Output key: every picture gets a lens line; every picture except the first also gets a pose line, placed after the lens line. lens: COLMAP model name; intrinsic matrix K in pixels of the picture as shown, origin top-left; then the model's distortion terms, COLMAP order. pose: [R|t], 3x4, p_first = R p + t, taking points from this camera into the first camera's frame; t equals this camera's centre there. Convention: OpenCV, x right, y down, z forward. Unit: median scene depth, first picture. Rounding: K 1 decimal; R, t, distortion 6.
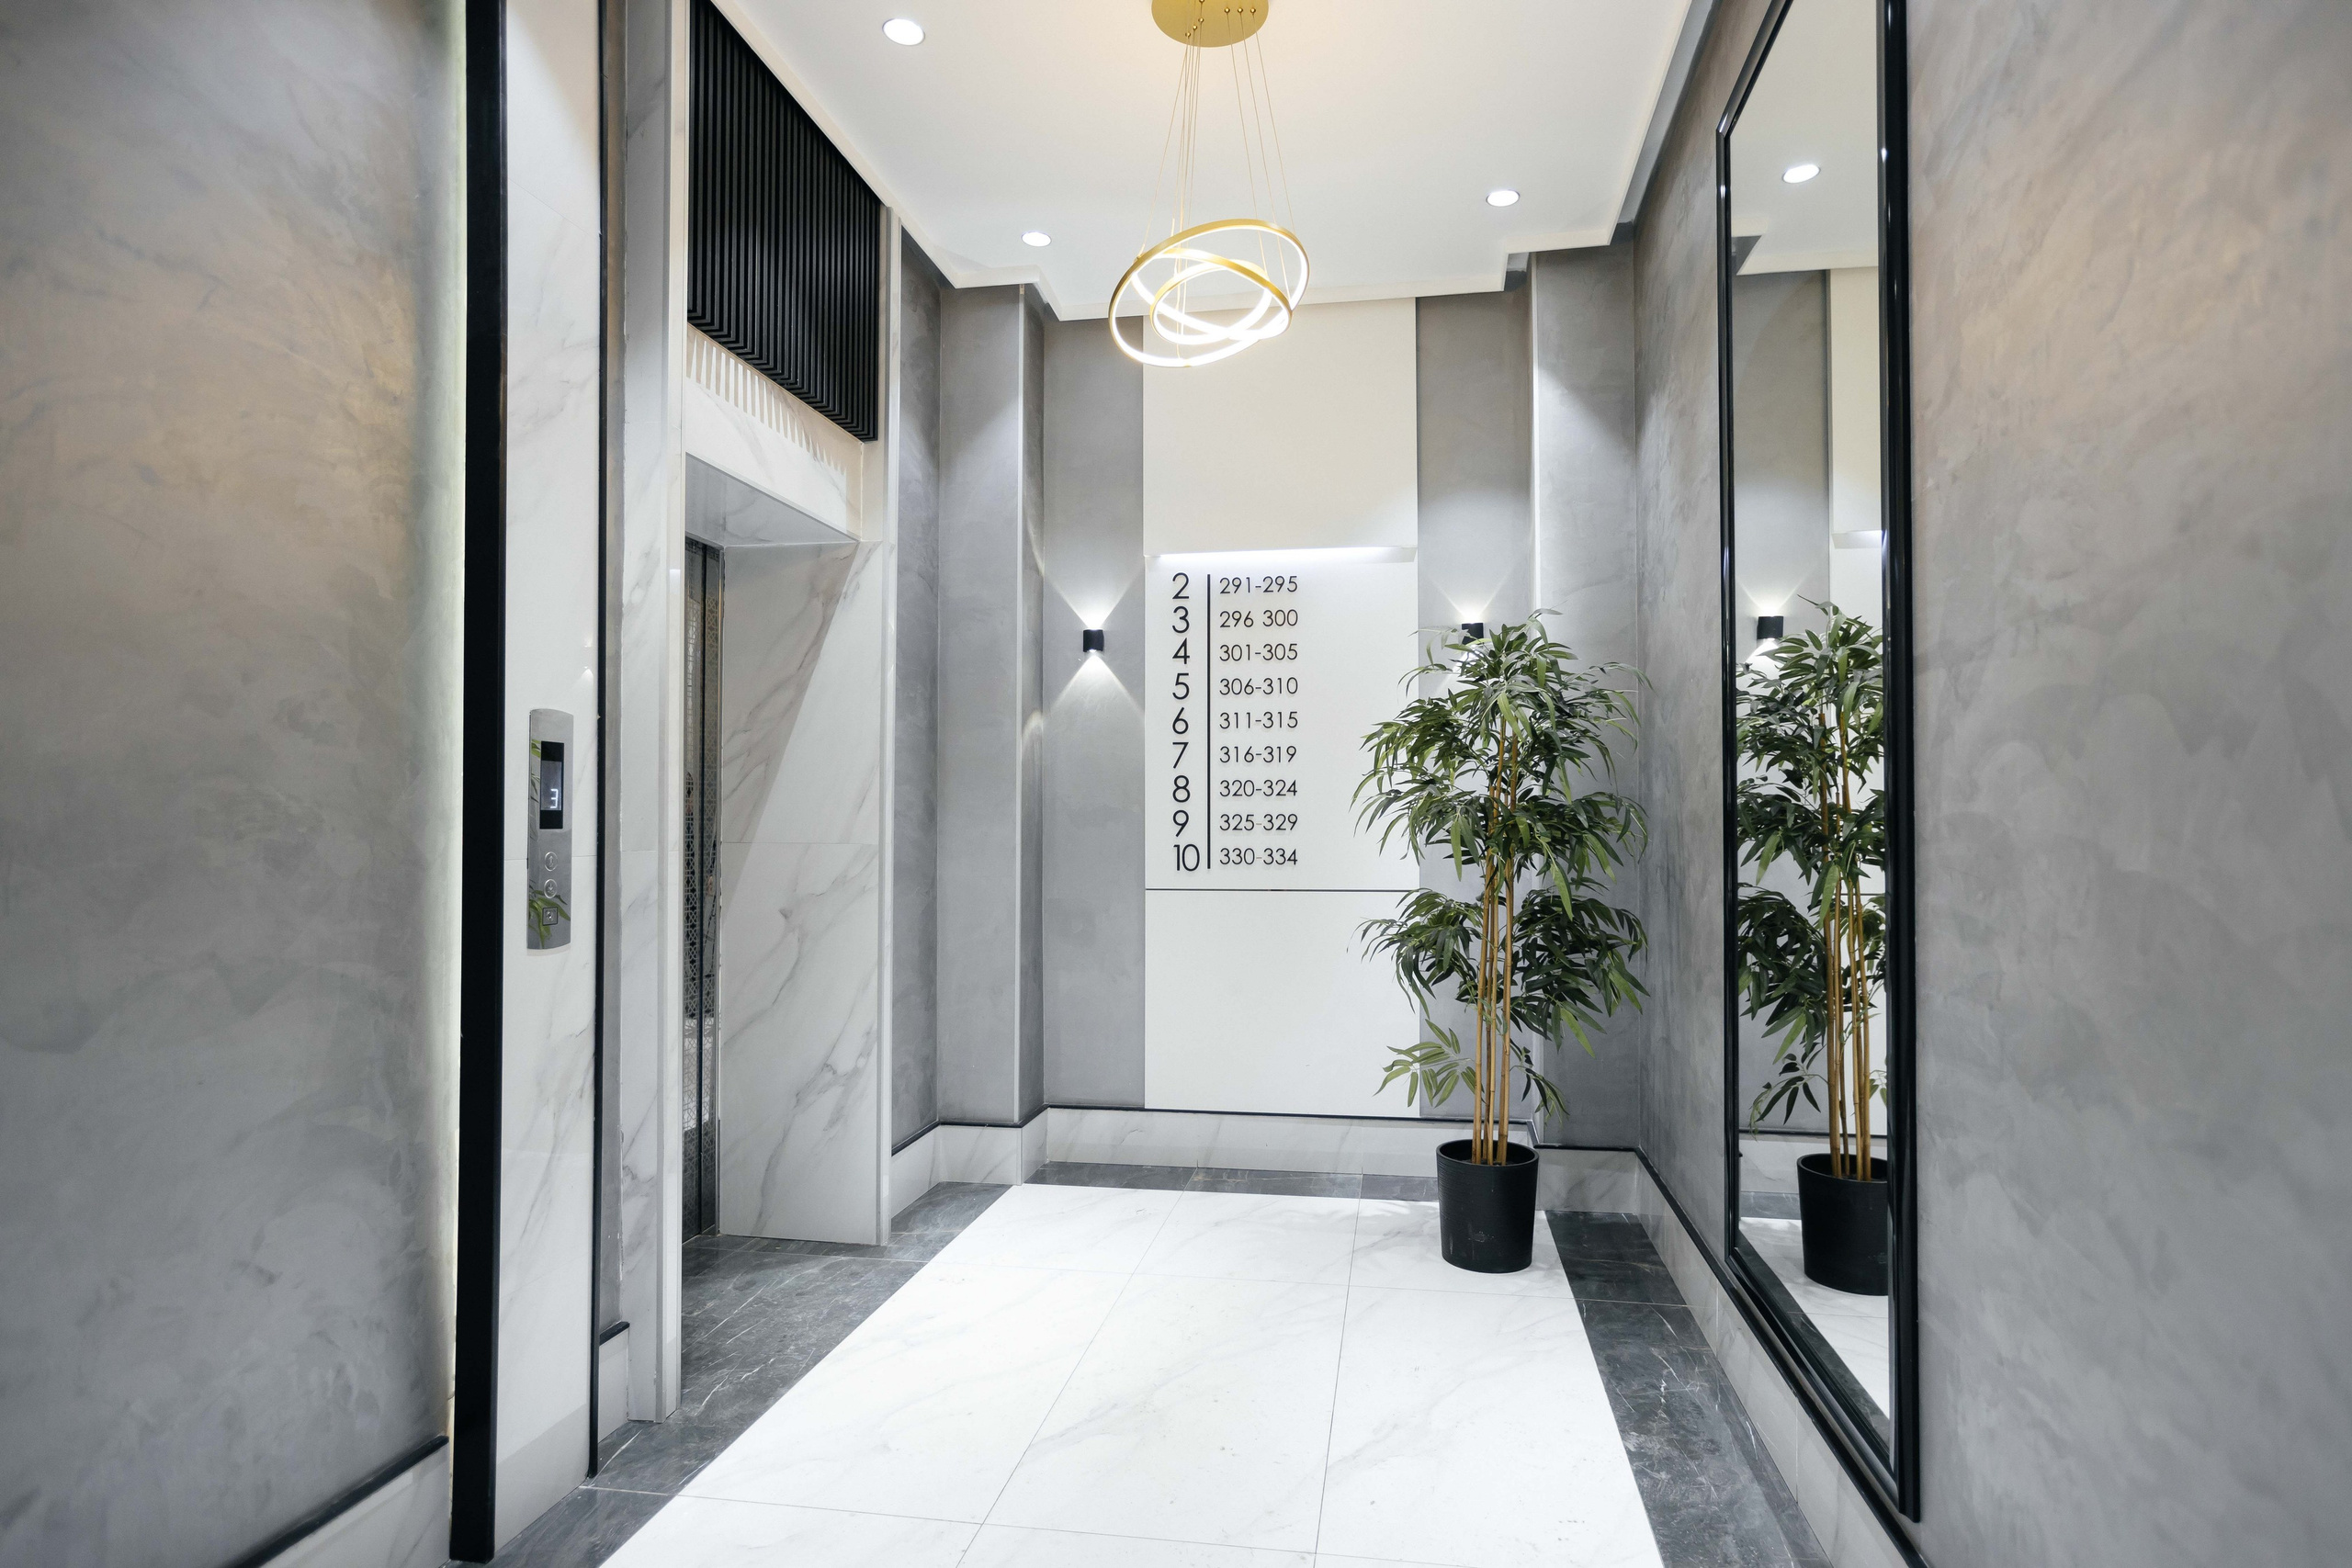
lens RADIAL K [[1173.6, 0, 1168.3], [0, 1173.6, 826.2], [0, 0, 1]] dist [-0.002311, 0.028505]
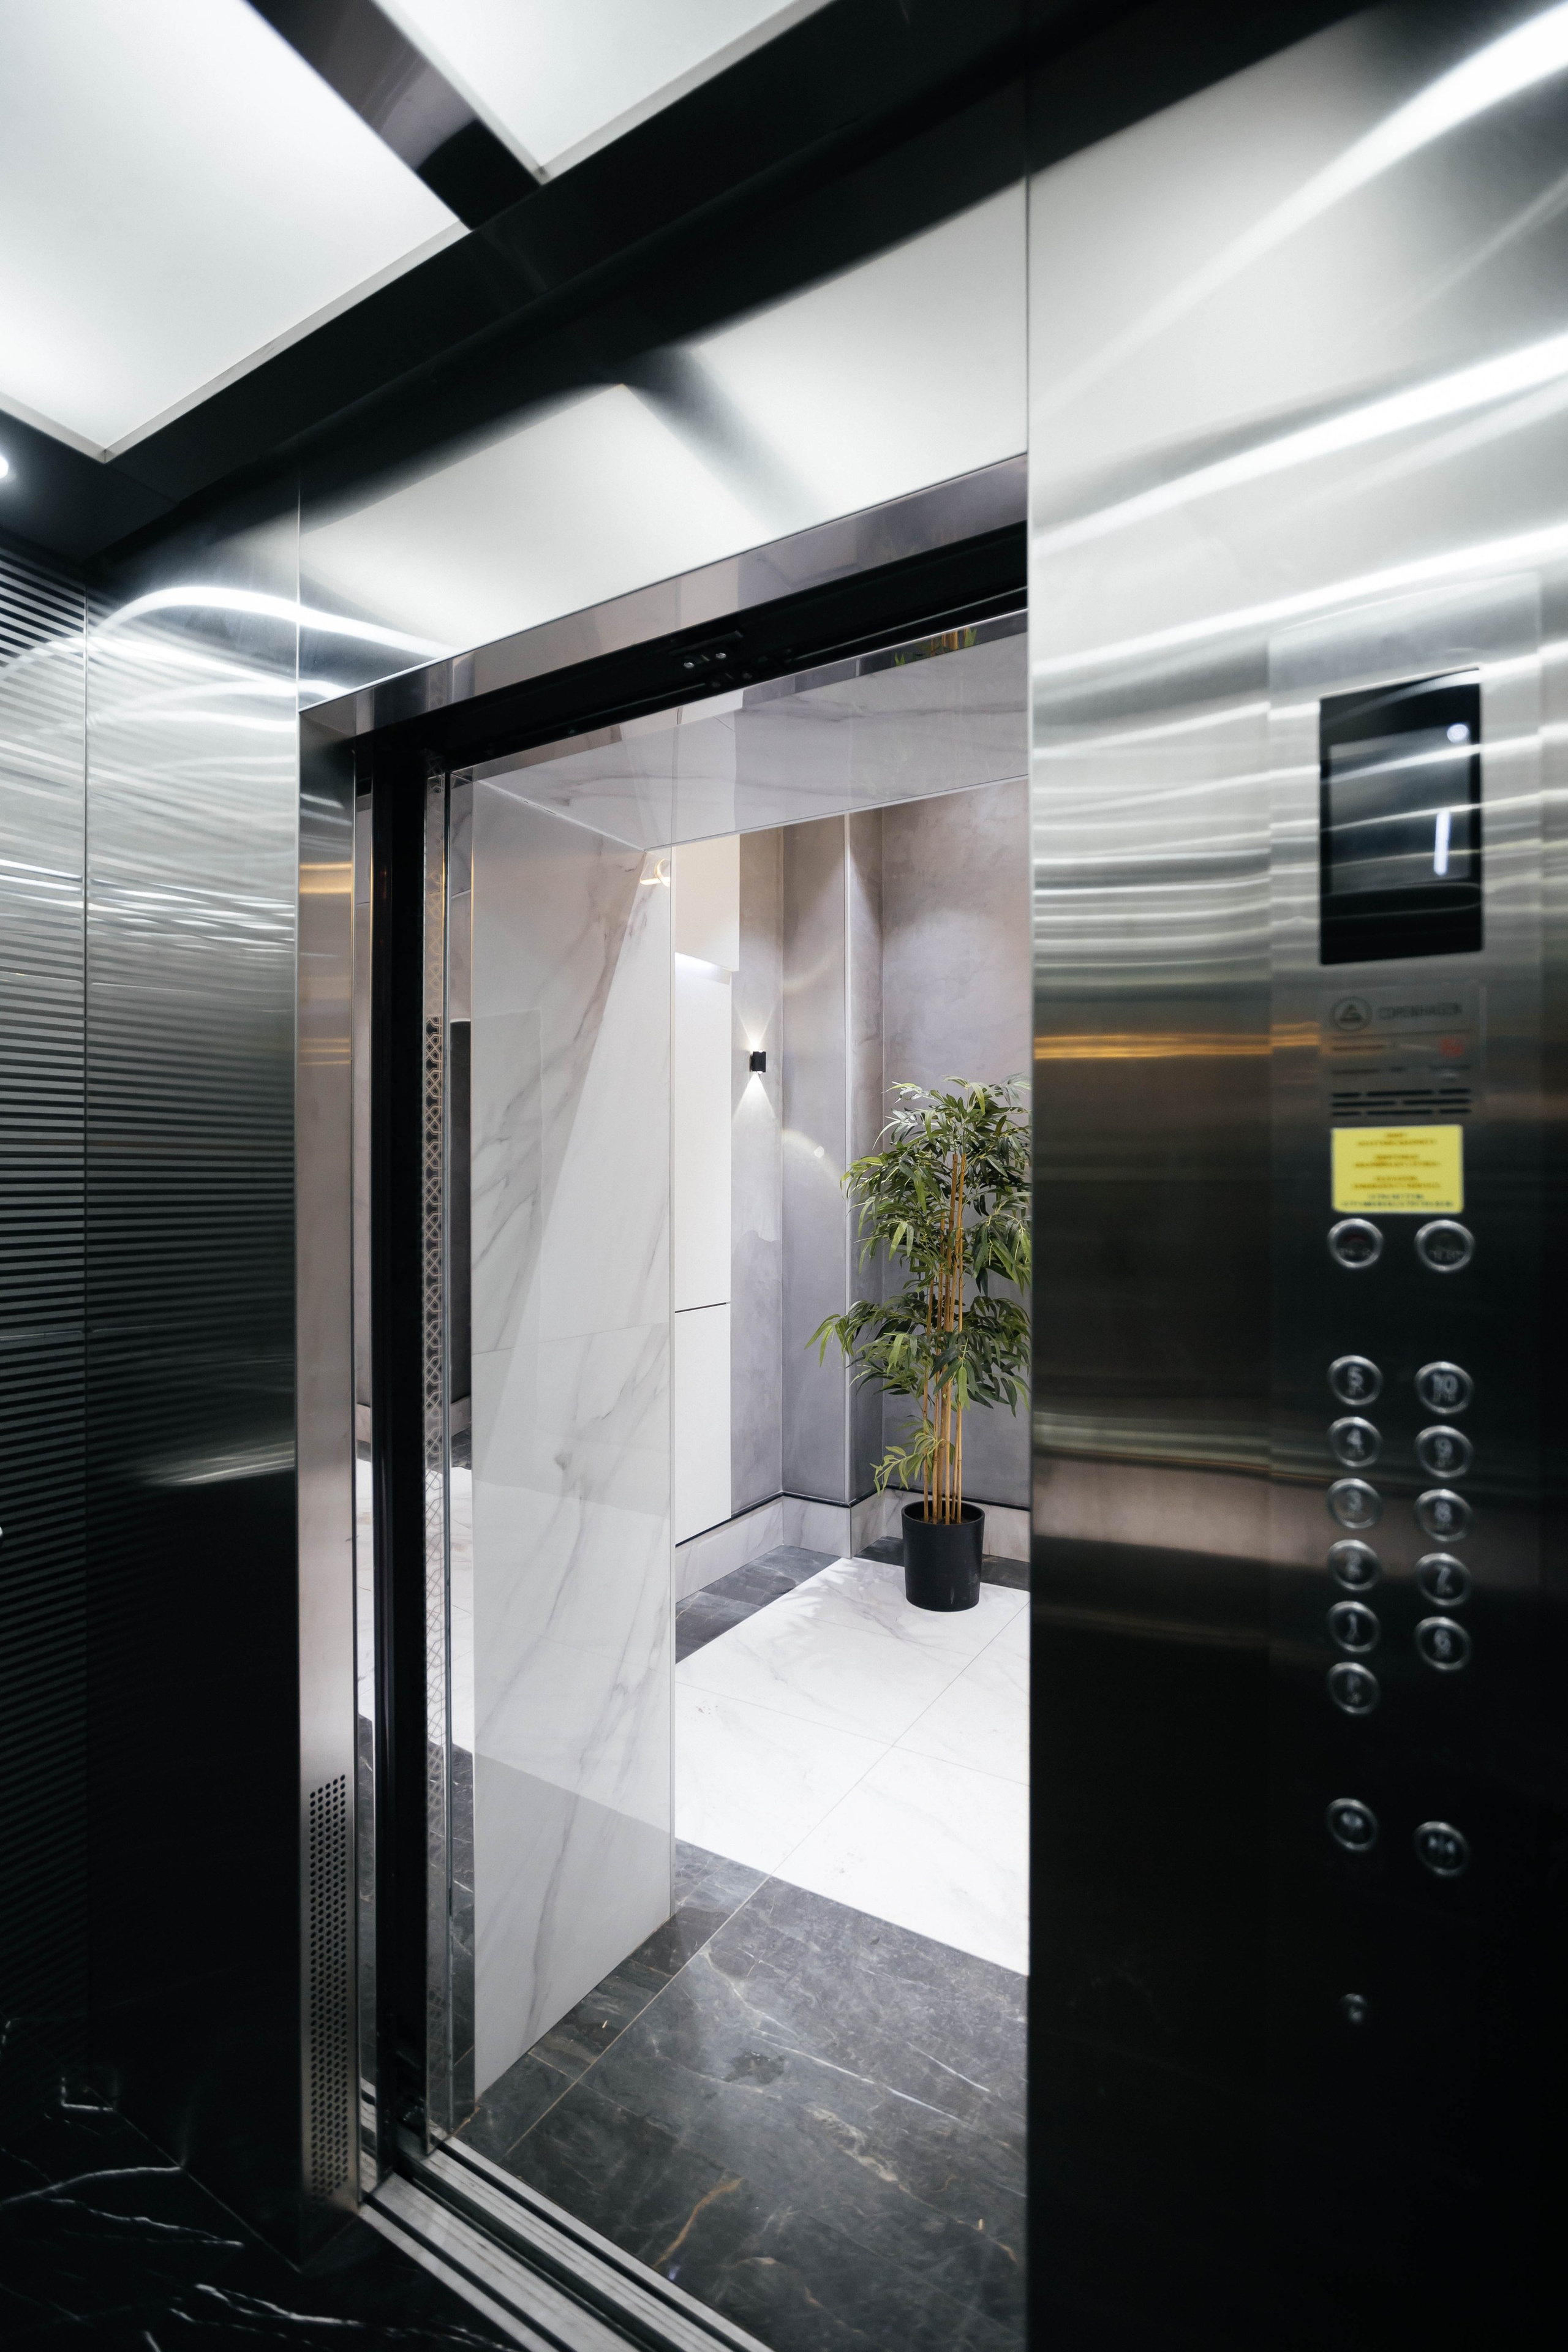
lens RADIAL K [[1107.0, 0, 714.3], [0, 1107.0, 1203.9], [0, 0, 1]] dist [-0.000954, -0.000084]
pose [[0.359960, -0.028652, 0.932528, -0.882384], [0.001985, 0.999550, 0.029945, -0.074999], [-0.932966, -0.008928, 0.359855, 0.810849]]
